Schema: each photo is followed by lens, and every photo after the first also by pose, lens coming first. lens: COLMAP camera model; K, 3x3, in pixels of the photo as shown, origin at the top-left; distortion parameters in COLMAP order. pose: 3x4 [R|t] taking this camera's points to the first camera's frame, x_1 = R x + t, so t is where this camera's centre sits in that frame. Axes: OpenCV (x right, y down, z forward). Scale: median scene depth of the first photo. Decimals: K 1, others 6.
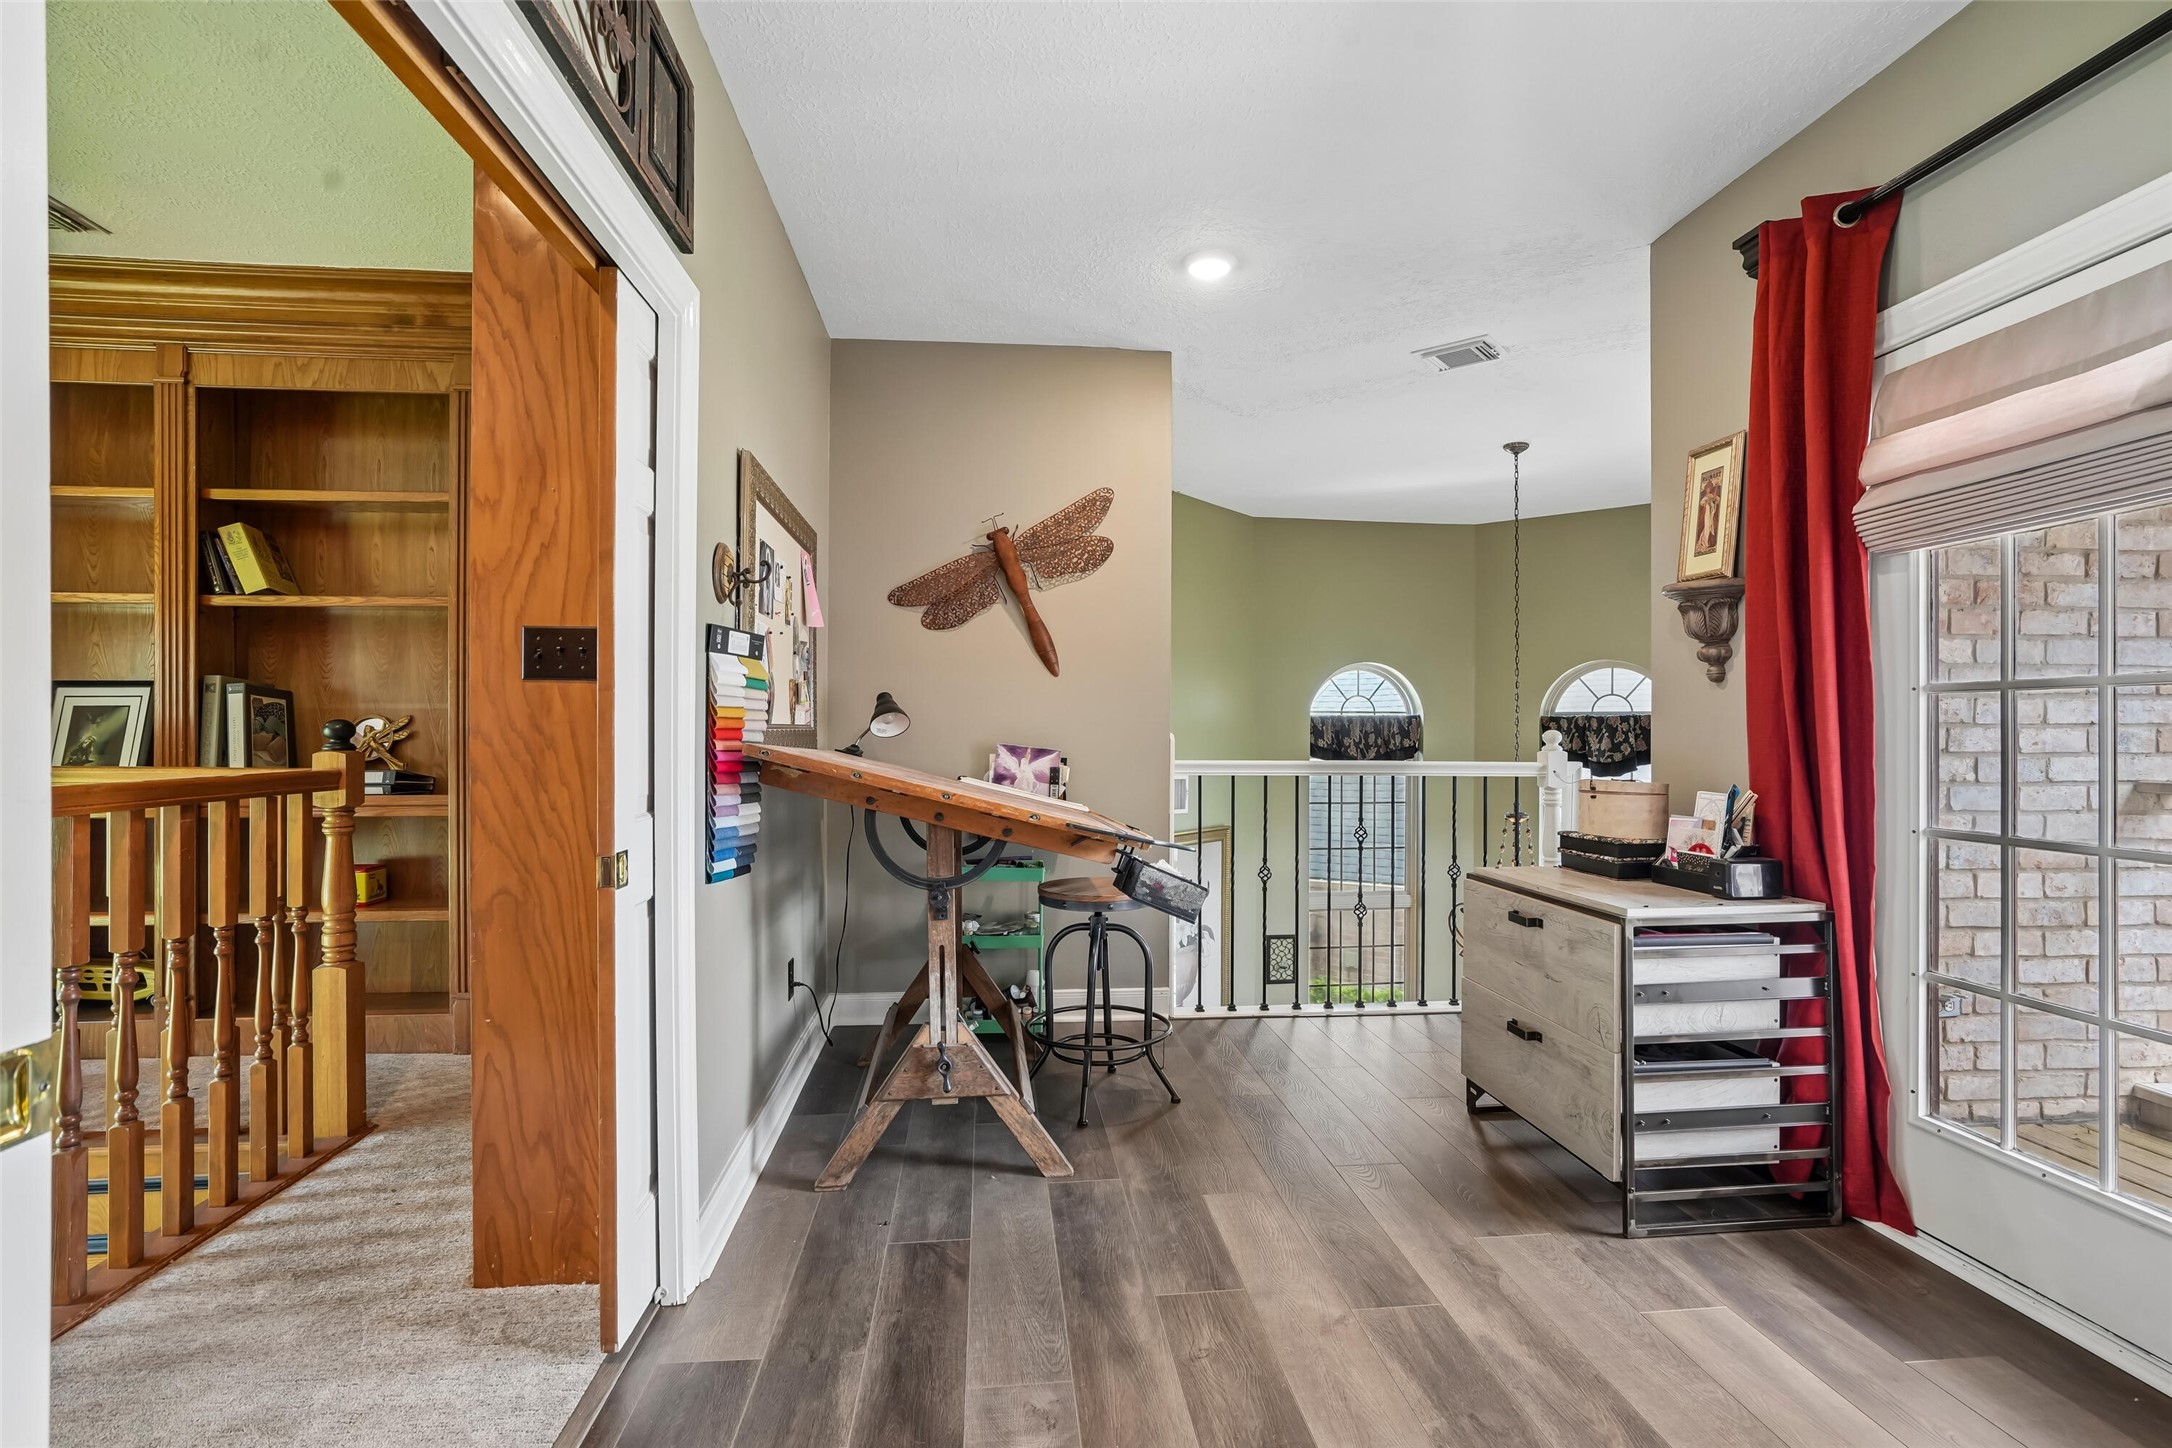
lens RADIAL K [[996.8, 0, 1086.0], [0, 996.8, 724.0], [0, 0, 1]] dist [-0.039818, 0.022362]
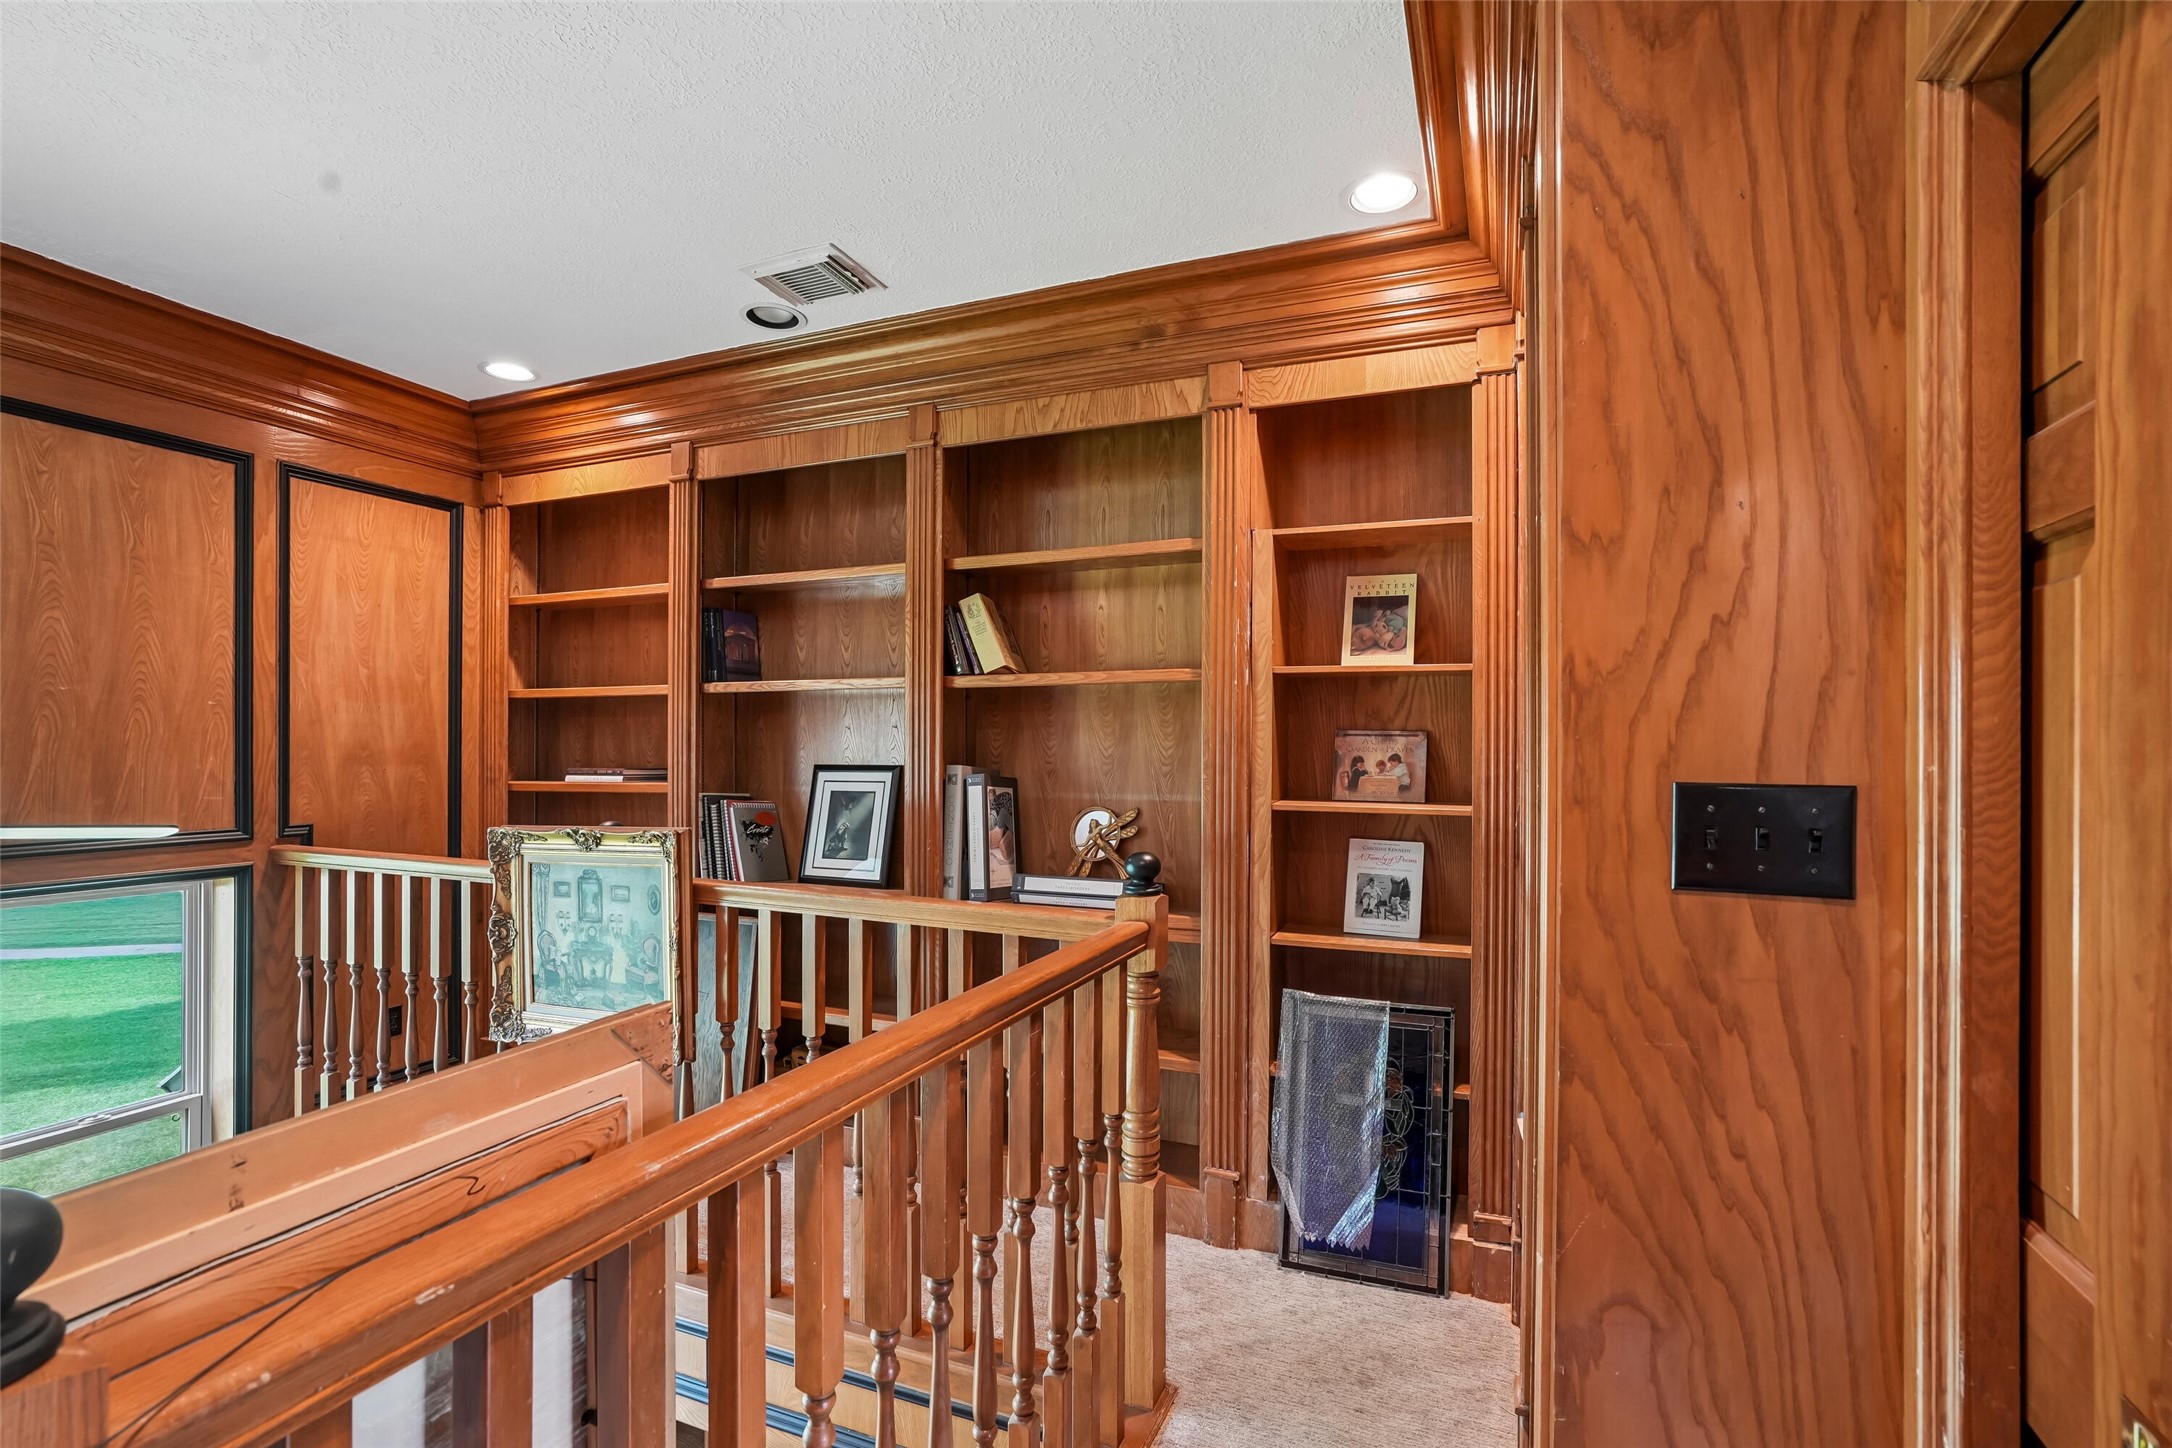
lens RADIAL K [[959.3, 0, 1086.0], [0, 959.3, 724.0], [0, 0, 1]] dist [-0.037533, 0.017823]
pose [[0.891154, -0.006433, -0.453656, -0.394586], [0.001242, 0.999930, -0.011740, -0.078968], [0.453700, 0.009899, 0.891099, 0.277473]]
